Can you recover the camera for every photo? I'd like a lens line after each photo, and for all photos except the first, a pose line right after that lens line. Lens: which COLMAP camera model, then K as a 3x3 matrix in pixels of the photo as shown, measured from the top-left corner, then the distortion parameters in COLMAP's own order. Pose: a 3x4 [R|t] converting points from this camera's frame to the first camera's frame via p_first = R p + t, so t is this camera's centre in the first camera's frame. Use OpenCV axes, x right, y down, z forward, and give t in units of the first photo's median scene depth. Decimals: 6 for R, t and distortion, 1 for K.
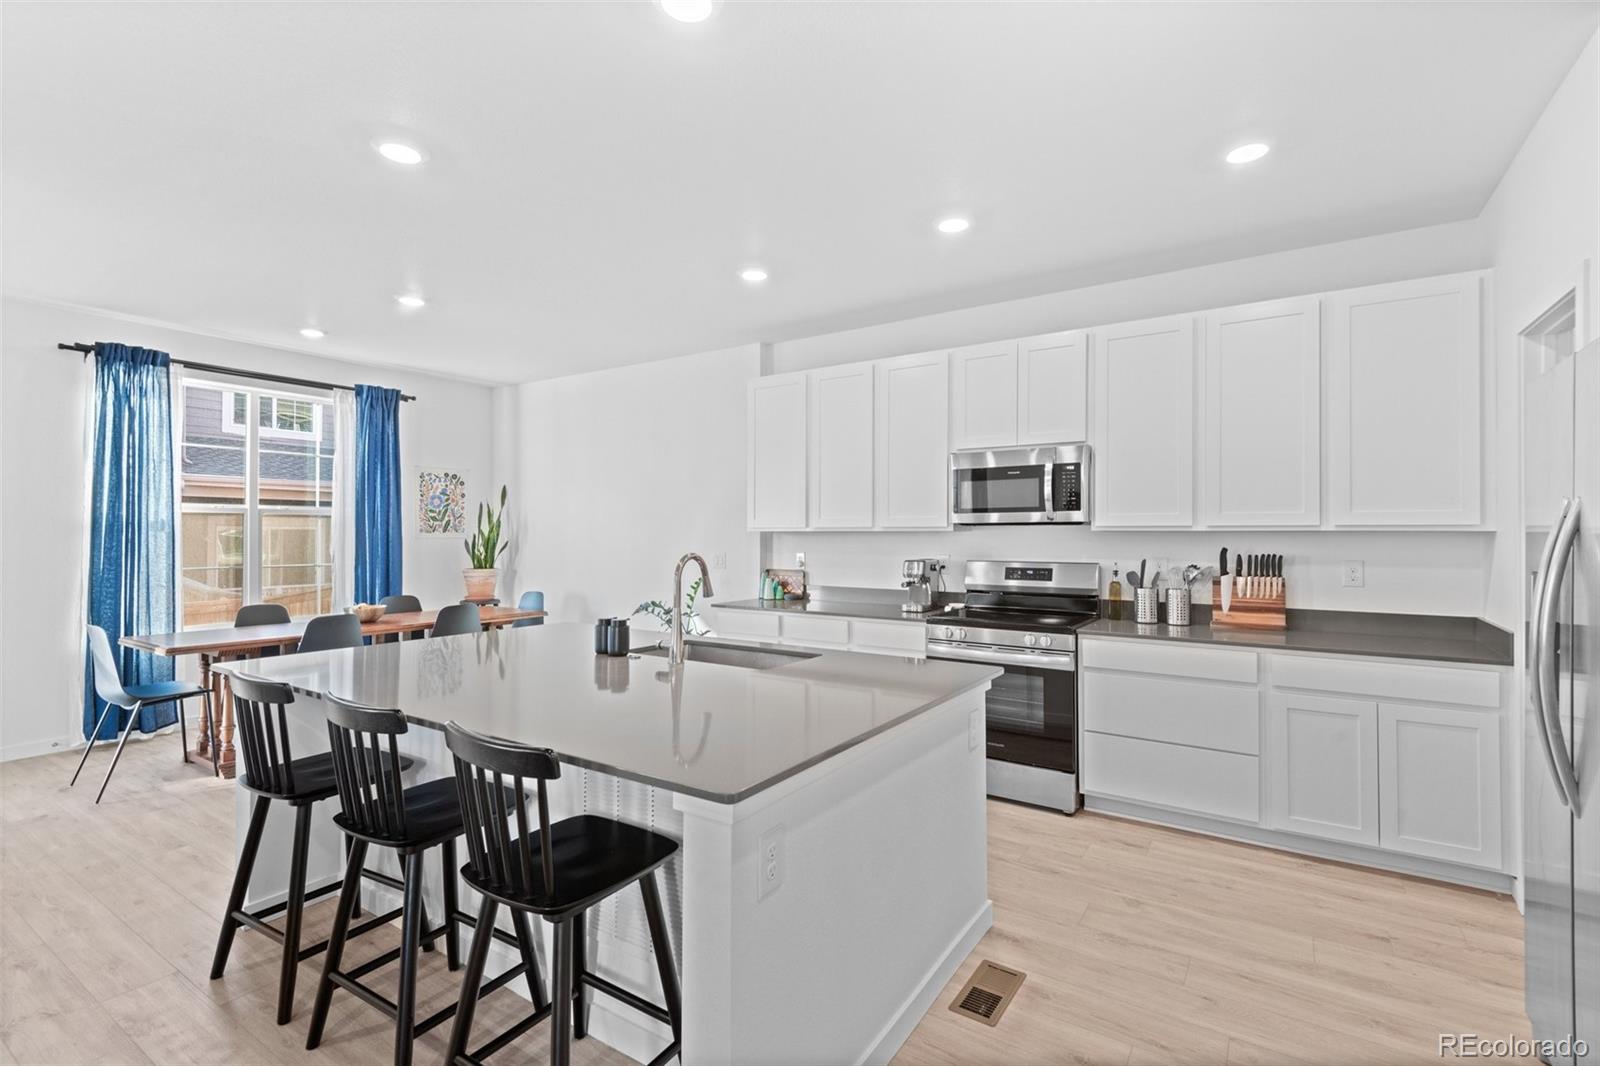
lens RADIAL K [[721.5, 0, 807.4], [0, 721.5, 527.0], [0, 0, 1]] dist [0.037991, -0.021705]
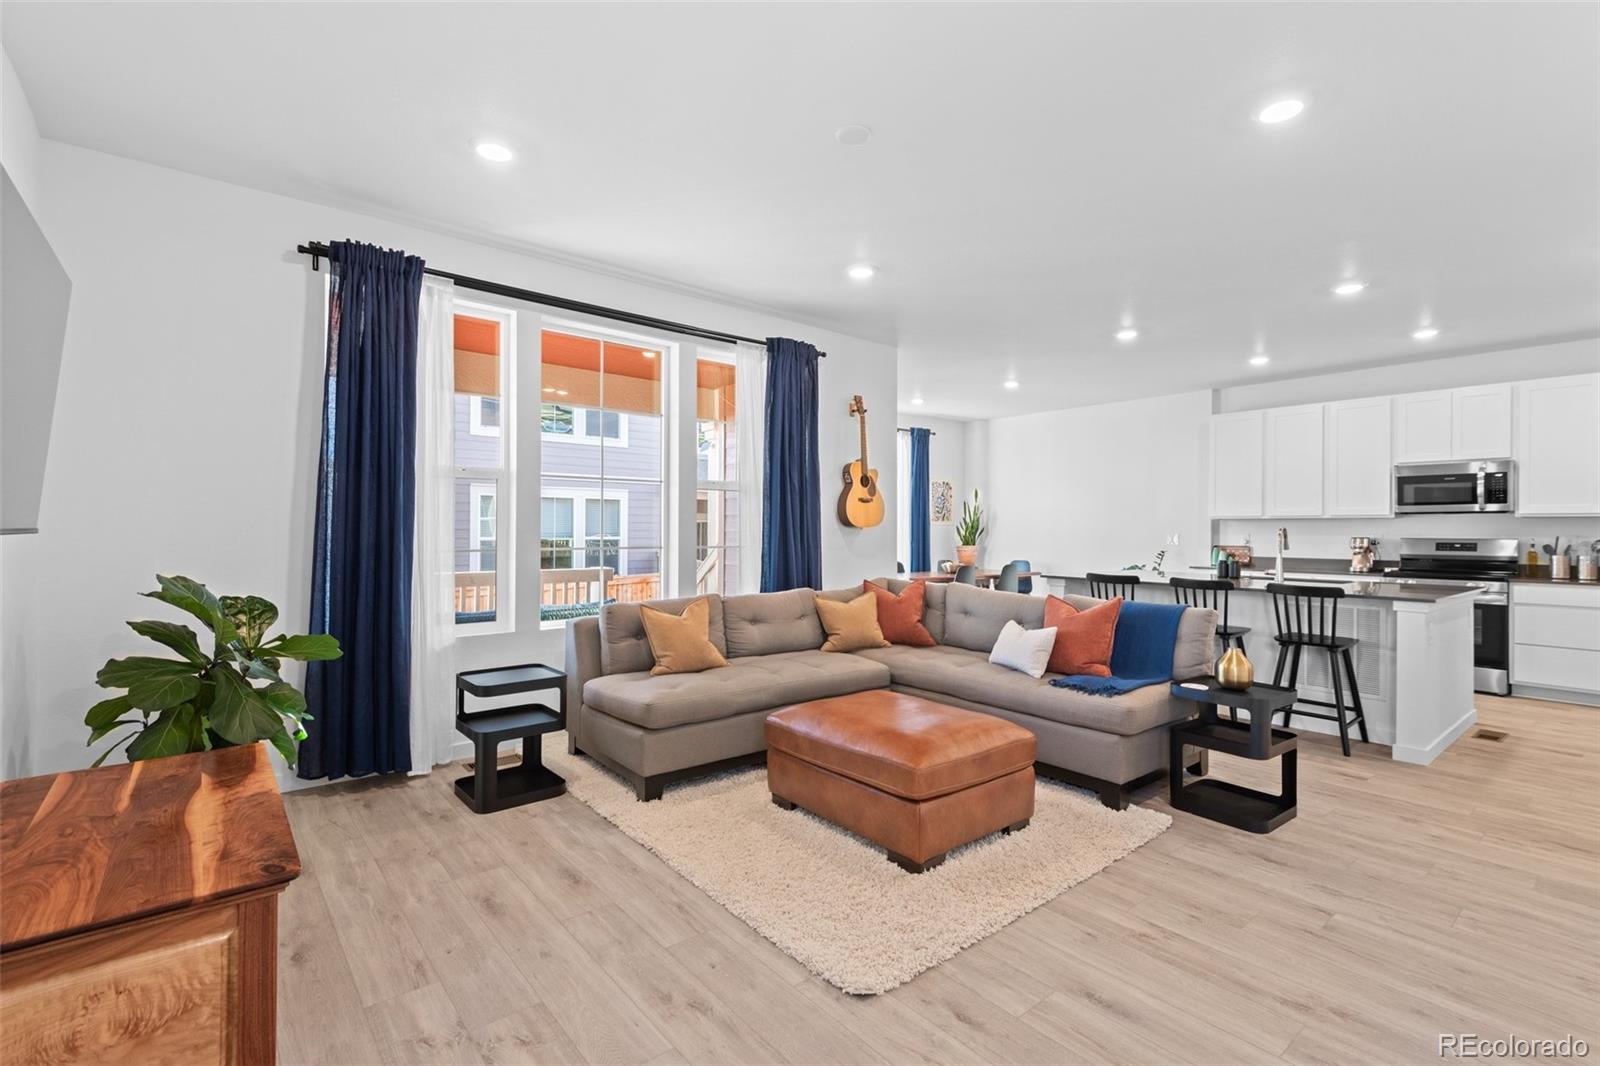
lens RADIAL K [[723.9, 0, 811.2], [0, 723.9, 530.1], [0, 0, 1]] dist [0.036717, -0.021965]
pose [[0.956534, 0.005525, -0.291570, -0.503106], [-0.003401, 0.999964, 0.007790, 0.023248], [0.291602, -0.006460, 0.956518, -0.792420]]
